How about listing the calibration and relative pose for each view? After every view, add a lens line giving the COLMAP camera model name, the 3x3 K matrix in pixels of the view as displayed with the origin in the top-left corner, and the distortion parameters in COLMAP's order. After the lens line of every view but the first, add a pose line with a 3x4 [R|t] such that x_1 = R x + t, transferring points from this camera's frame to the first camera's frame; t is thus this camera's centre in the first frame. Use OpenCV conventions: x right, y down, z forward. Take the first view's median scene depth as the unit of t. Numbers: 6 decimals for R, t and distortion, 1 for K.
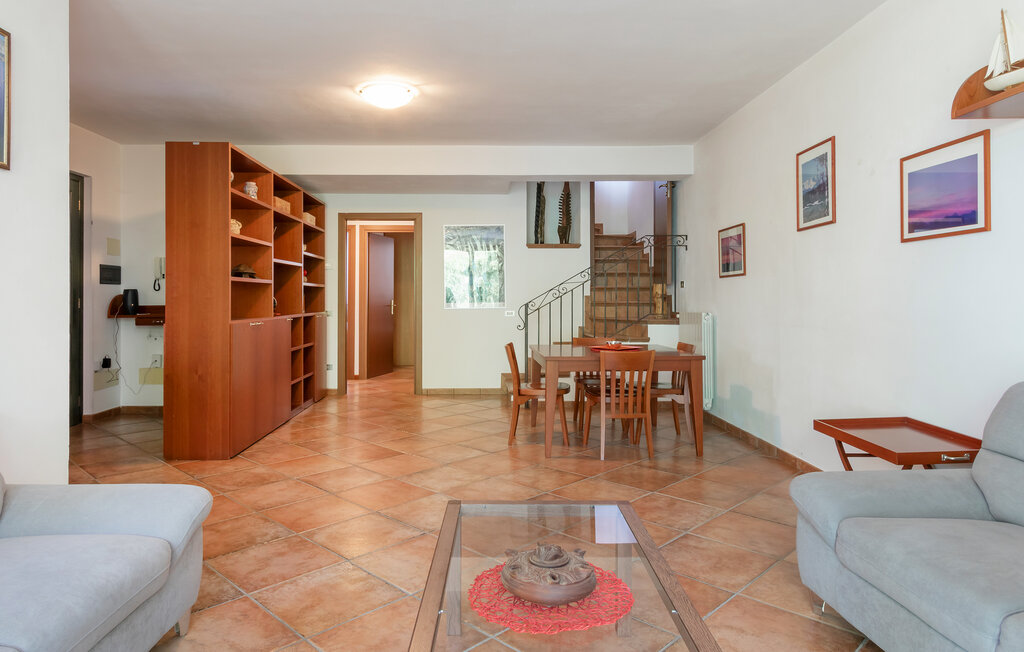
lens RADIAL K [[644.9, 0, 482.7], [0, 644.9, 289.4], [0, 0, 1]] dist [0.000115, -0.001407]
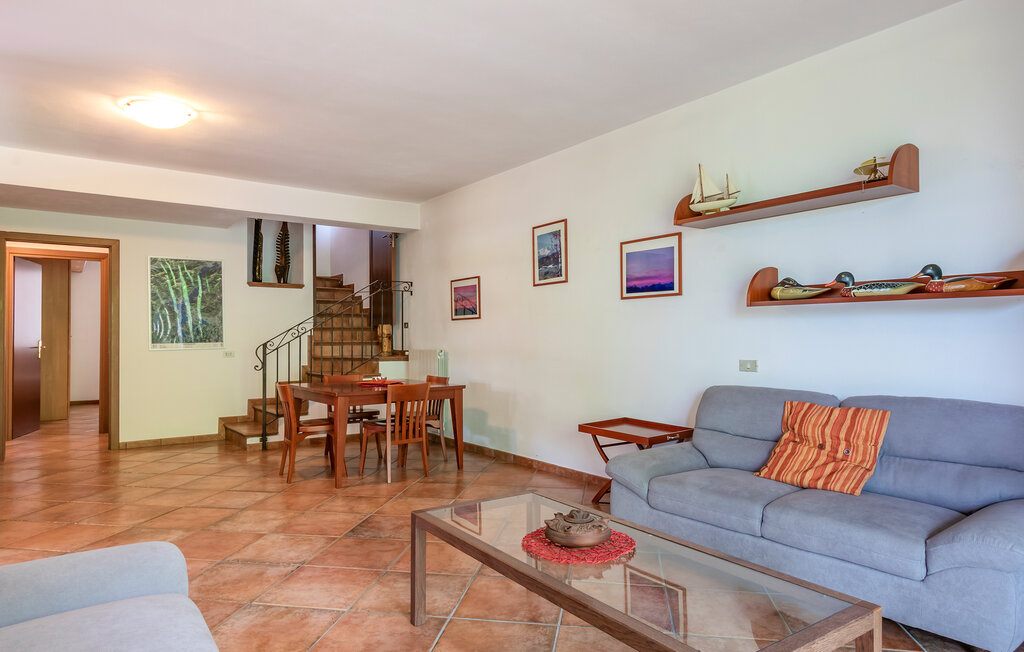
lens RADIAL K [[644.9, 0, 510.9], [0, 644.9, 328.2], [0, 0, 1]] dist [0.000115, -0.001407]
pose [[0.800317, 0.006428, 0.599543, -0.282172], [-0.005838, 0.999979, -0.002928, -0.000833], [-0.599549, -0.001157, 0.800337, -0.017990]]
